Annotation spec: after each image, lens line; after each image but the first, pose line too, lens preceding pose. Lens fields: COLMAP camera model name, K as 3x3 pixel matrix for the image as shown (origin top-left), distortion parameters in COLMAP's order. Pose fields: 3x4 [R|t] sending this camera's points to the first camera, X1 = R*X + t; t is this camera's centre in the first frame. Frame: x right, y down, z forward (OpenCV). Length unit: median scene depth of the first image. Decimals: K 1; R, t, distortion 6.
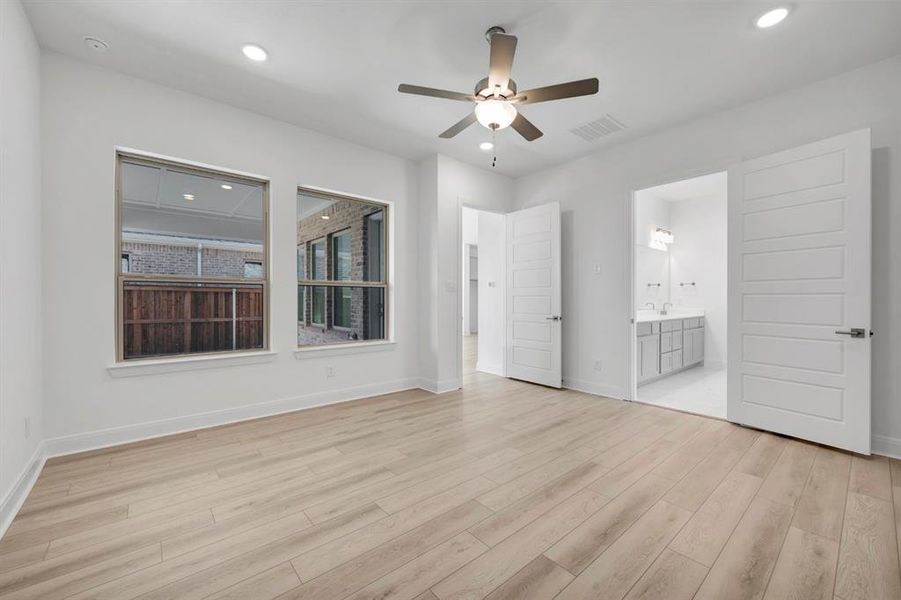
lens RADIAL K [[357.4, 0, 459.3], [0, 357.4, 299.3], [0, 0, 1]] dist [-0.006186, -0.000925]
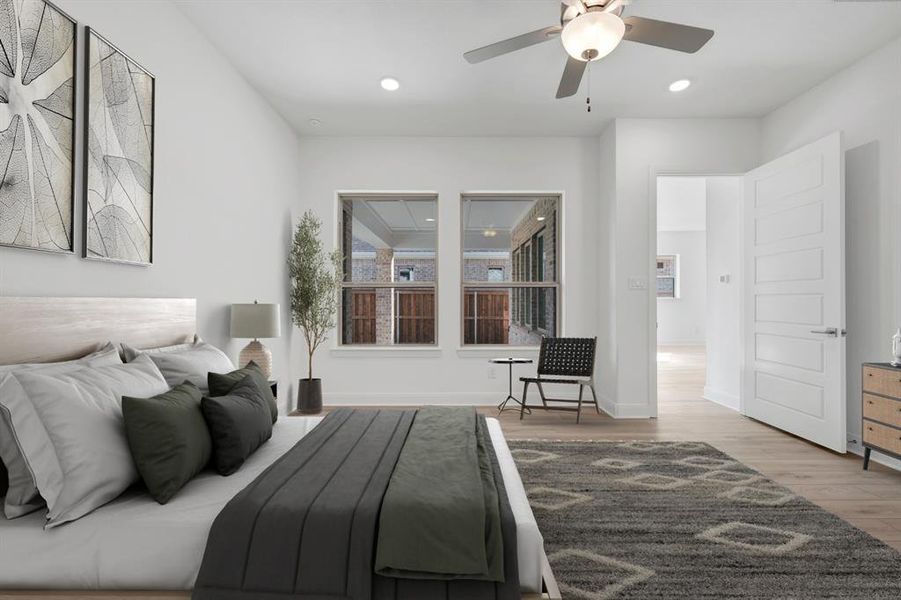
lens RADIAL K [[357.4, 0, 454.0], [0, 357.4, 301.7], [0, 0, 1]] dist [-0.006186, -0.000925]
pose [[0.754642, 0.000536, -0.656137, 0.156937], [0.001234, 0.999997, 0.002237, 0.000956], [0.656136, -0.002497, 0.754639, 0.130656]]
